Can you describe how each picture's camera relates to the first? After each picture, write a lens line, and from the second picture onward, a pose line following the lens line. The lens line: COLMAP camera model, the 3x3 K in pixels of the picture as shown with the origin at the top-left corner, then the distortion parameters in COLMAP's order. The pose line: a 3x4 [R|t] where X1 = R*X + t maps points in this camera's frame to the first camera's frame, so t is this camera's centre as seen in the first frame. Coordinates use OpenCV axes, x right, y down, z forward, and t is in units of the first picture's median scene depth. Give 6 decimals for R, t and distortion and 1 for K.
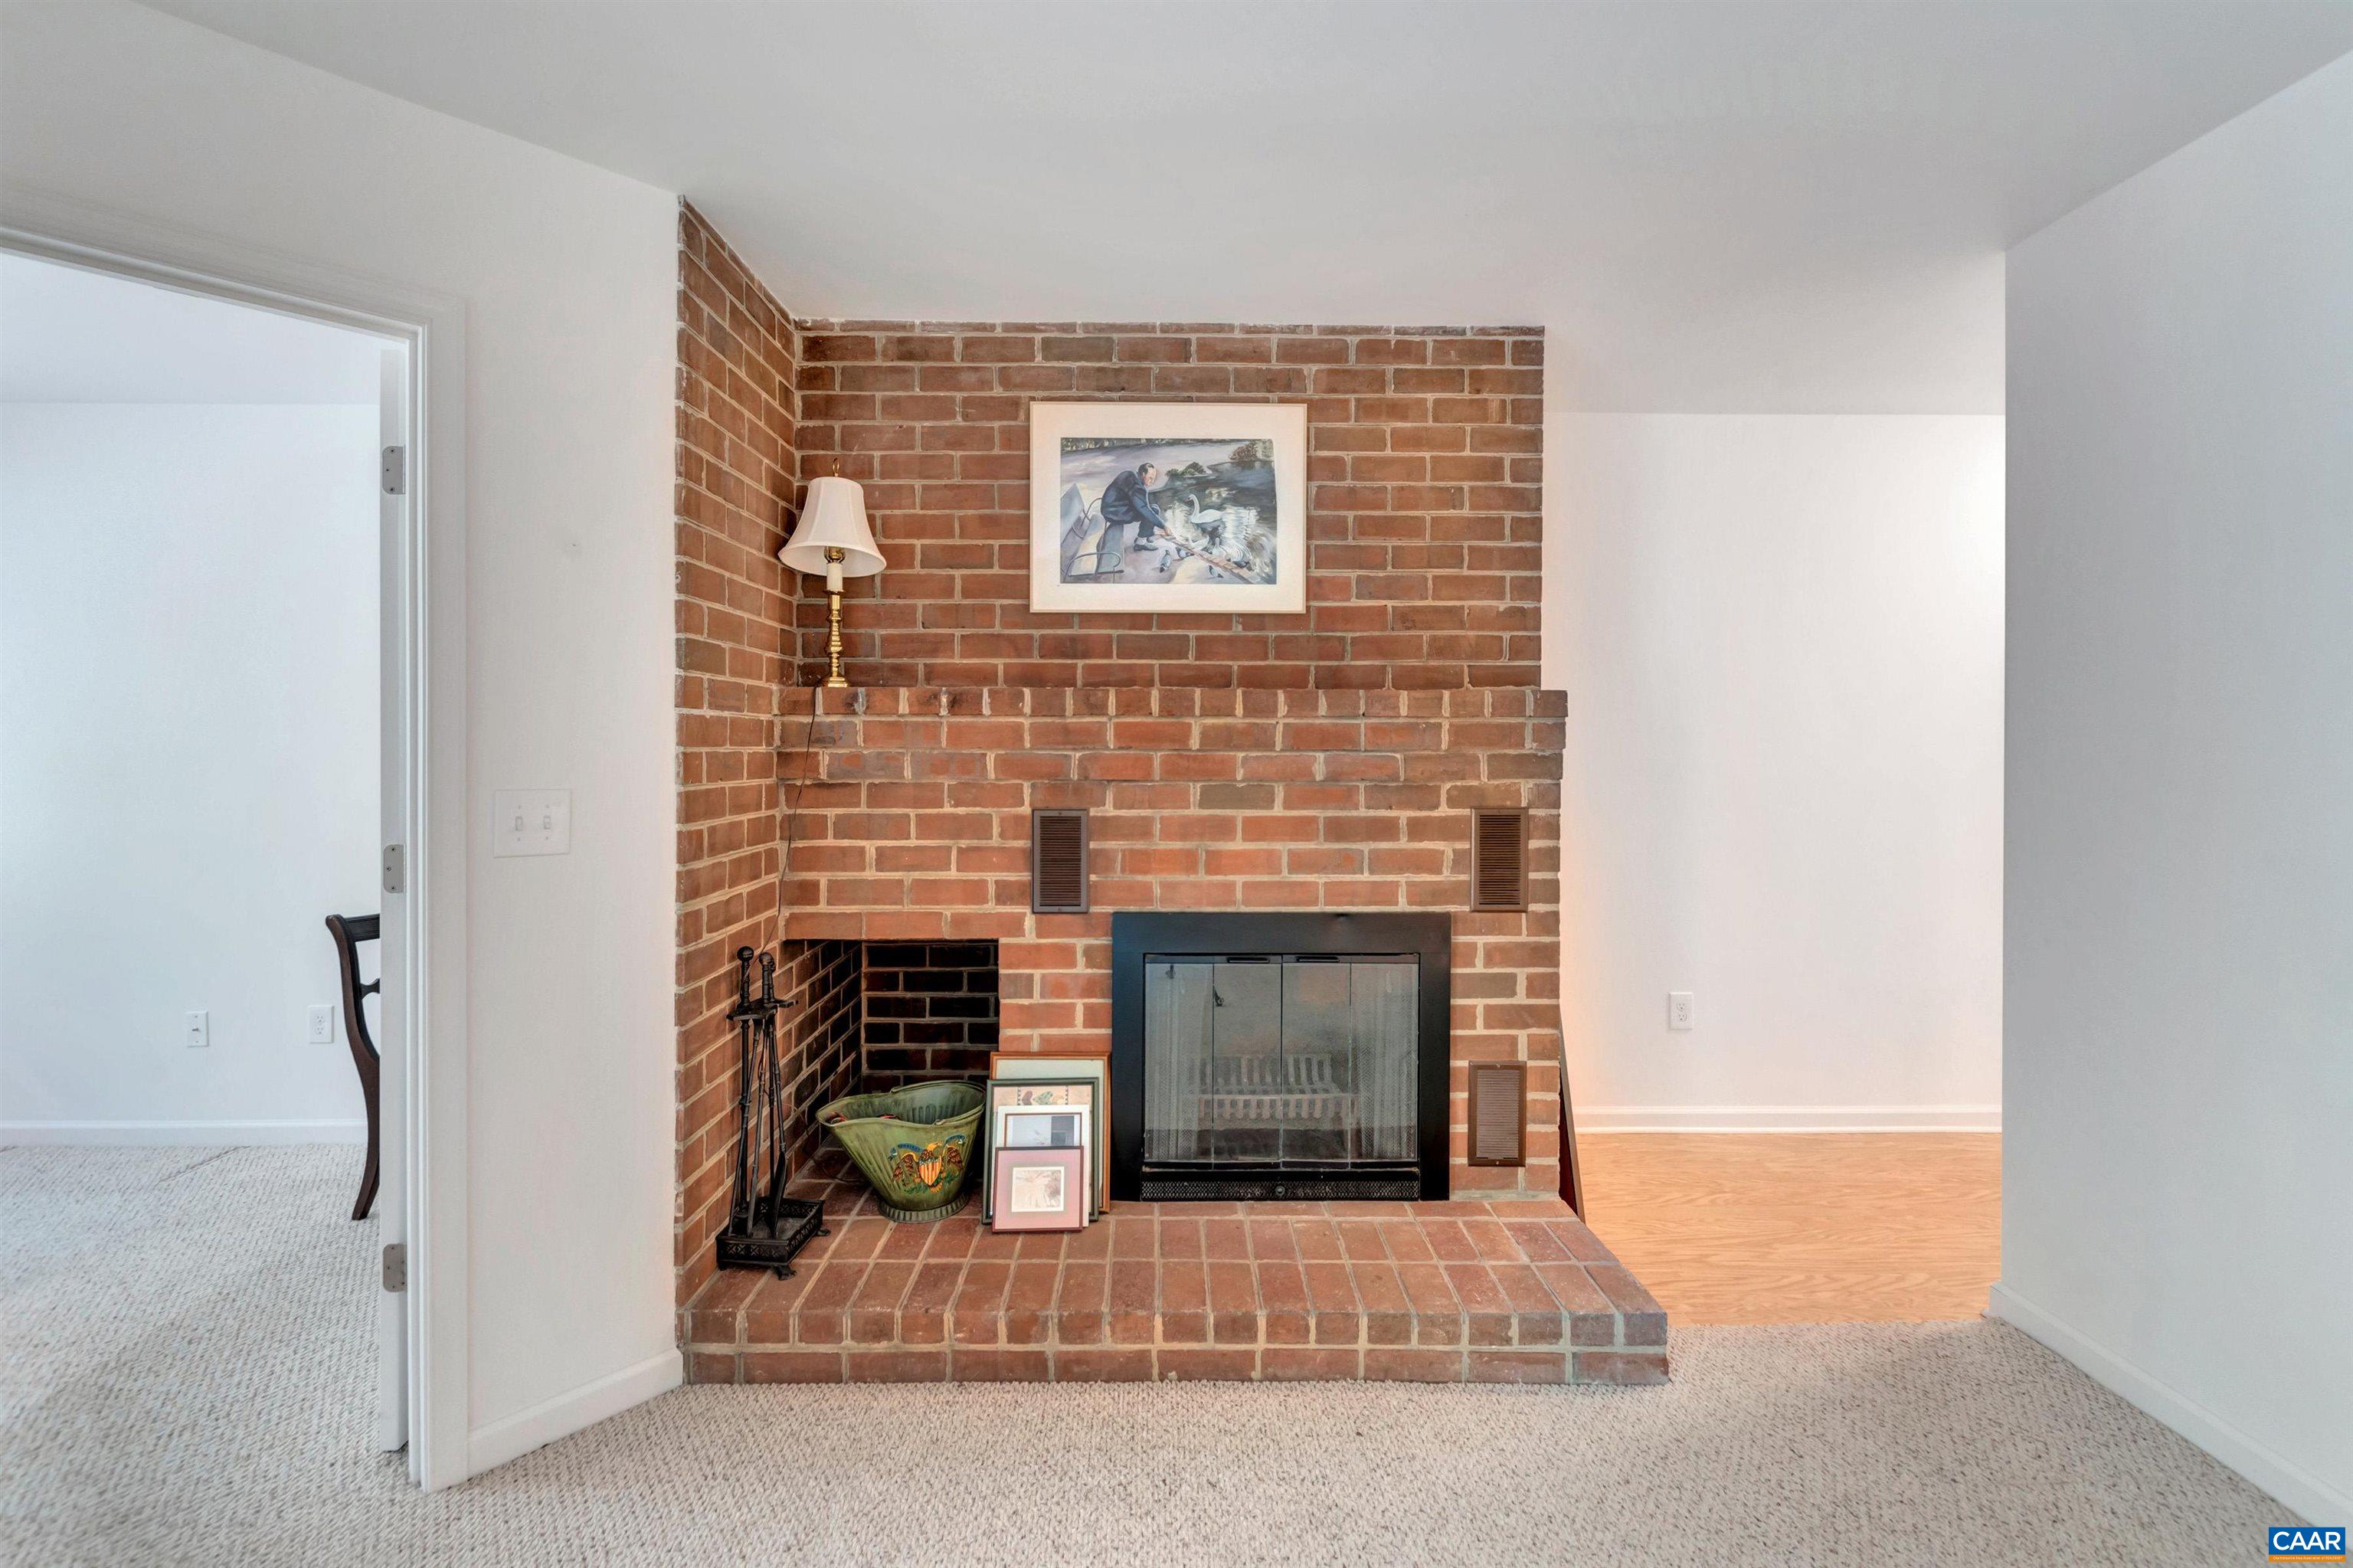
lens RADIAL K [[999.4, 0, 1171.5], [0, 999.4, 748.4], [0, 0, 1]] dist [-0.000010, 0.000037]
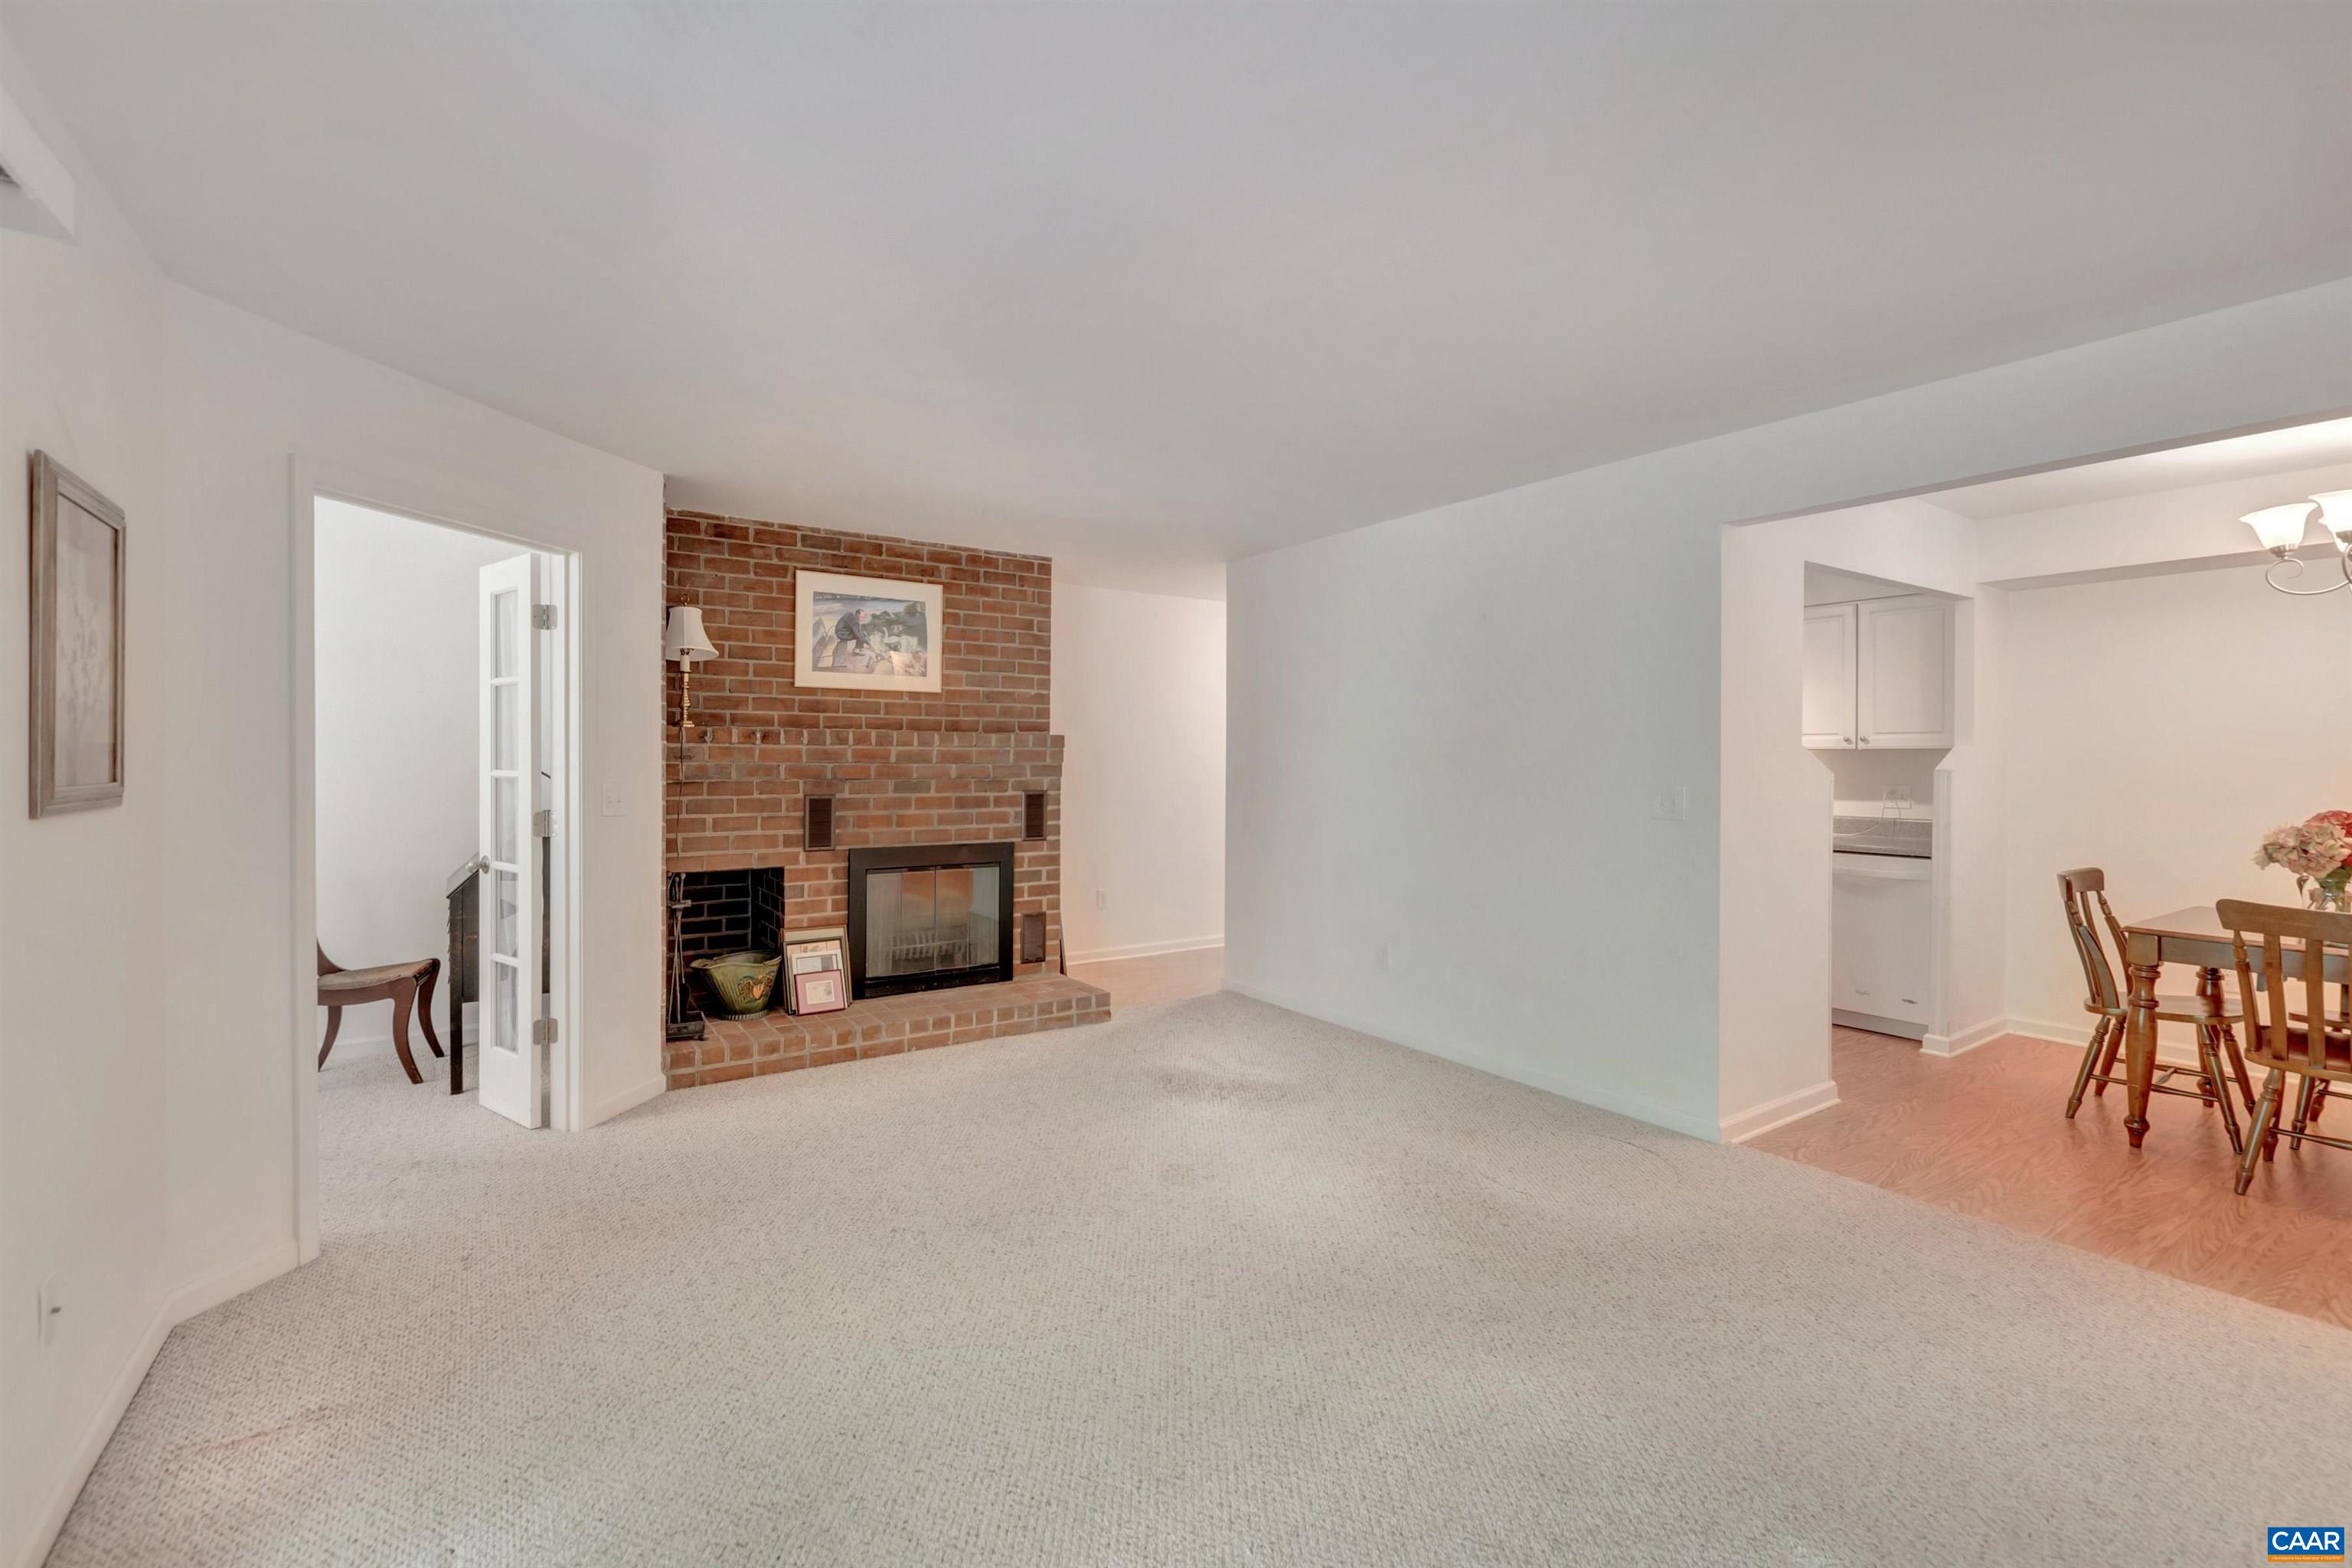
lens RADIAL K [[1038.4, 0, 1178.4], [0, 1038.4, 761.9], [0, 0, 1]] dist [0.000470, 0.000050]
pose [[0.833886, 0.001435, 0.551936, -0.617299], [-0.002050, 0.999998, 0.000496, -0.002654], [-0.551934, -0.001545, 0.833887, -0.971984]]
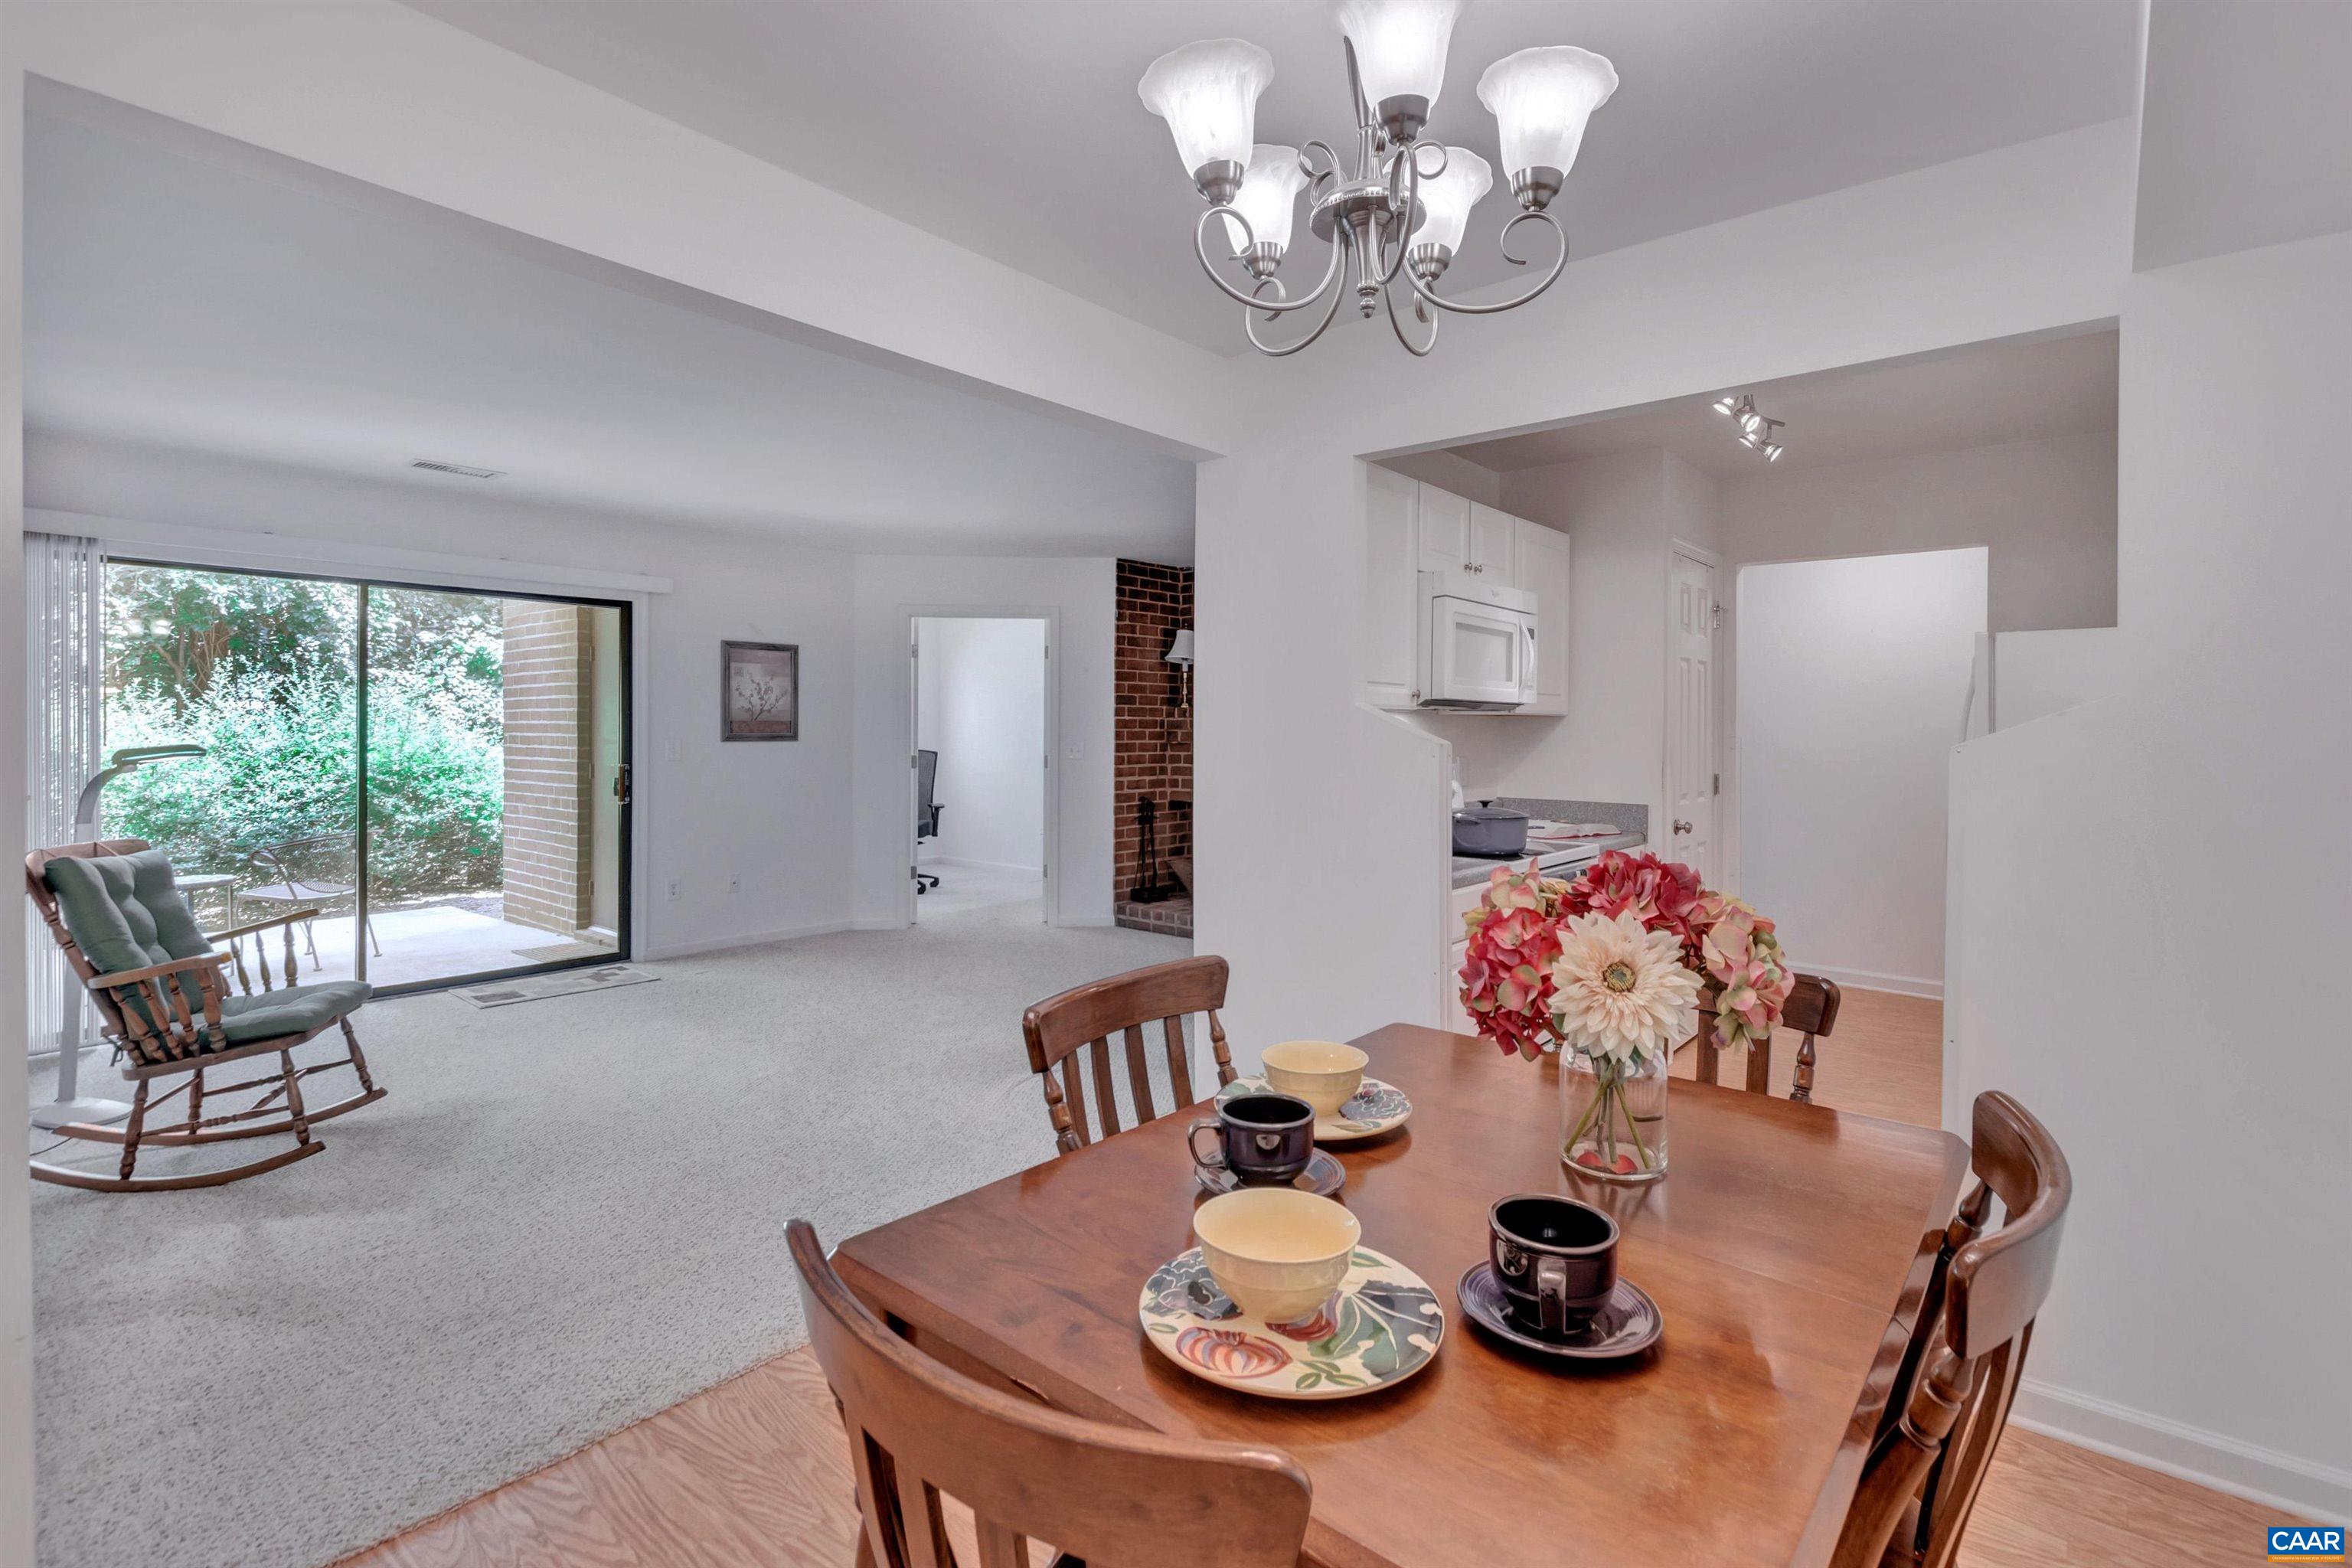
lens RADIAL K [[1038.4, 0, 1178.4], [0, 1038.4, 761.9], [0, 0, 1]] dist [0.000470, 0.000050]
pose [[0.733107, 0.021760, -0.679765, 1.541620], [-0.005898, 0.999654, 0.025638, 0.014213], [0.680088, -0.014786, 0.732982, -1.048903]]
